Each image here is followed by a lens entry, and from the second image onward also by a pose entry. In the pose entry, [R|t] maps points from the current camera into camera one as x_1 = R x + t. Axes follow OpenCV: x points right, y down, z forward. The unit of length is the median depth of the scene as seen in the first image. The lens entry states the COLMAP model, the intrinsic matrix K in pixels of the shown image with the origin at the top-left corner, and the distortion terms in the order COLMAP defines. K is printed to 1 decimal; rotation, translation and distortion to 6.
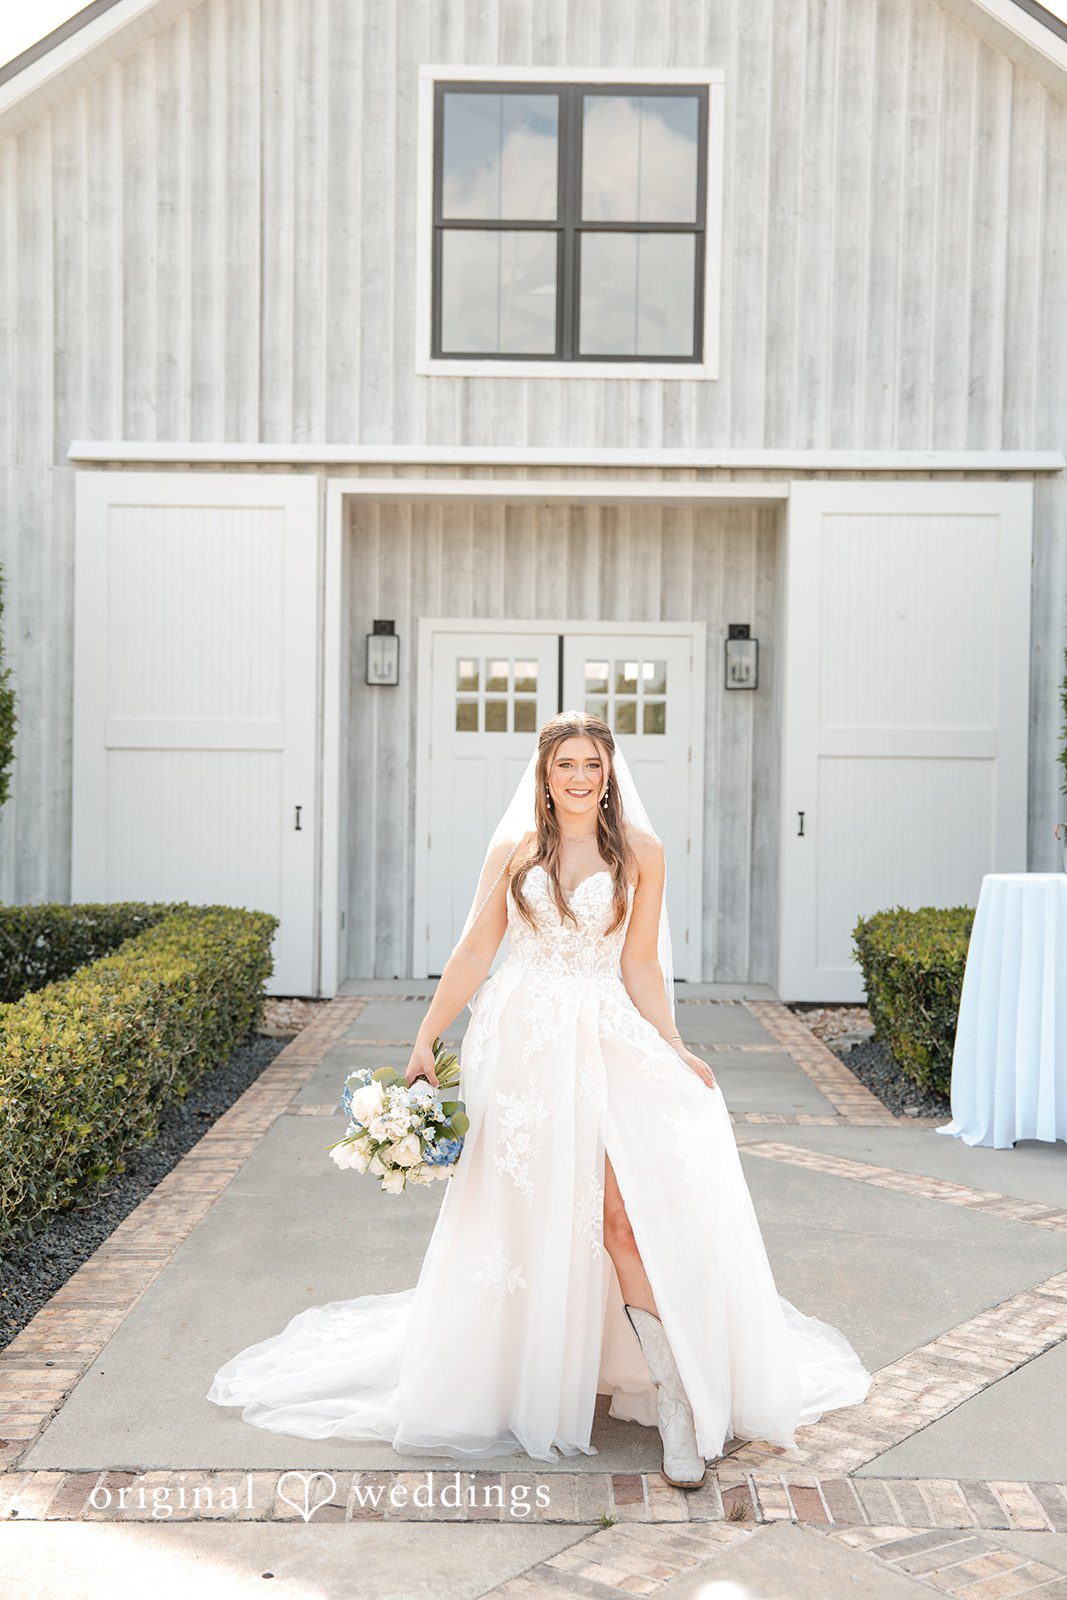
lens RADIAL K [[1879.1, 0, 533.5], [0, 1879.1, 800.0], [0, 0, 1]] dist [0.036917, 0.229914]
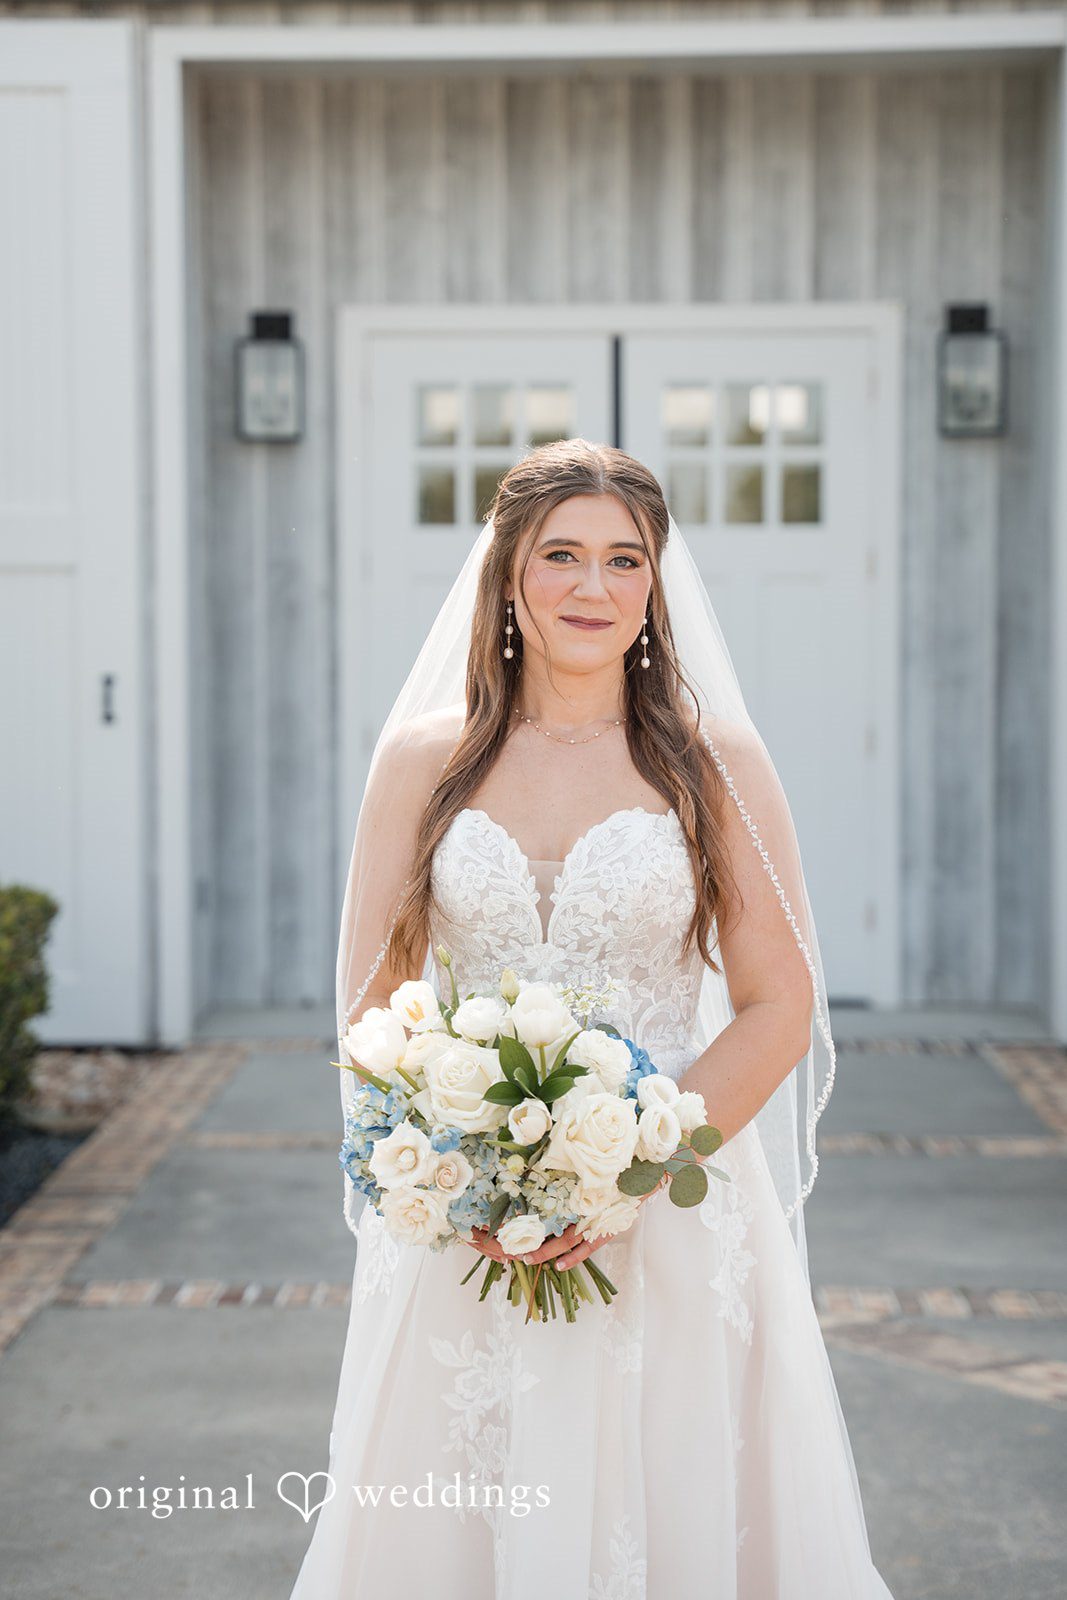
lens RADIAL K [[3262.2, 0, 453.1], [0, 3262.2, 798.7], [0, 0, 1]] dist [0.075456, 0.169977]
pose [[0.998892, -0.014283, -0.044840, 0.008483], [0.016166, 0.998990, 0.041927, 0.000704], [0.044195, -0.042605, 0.998114, 0.106574]]
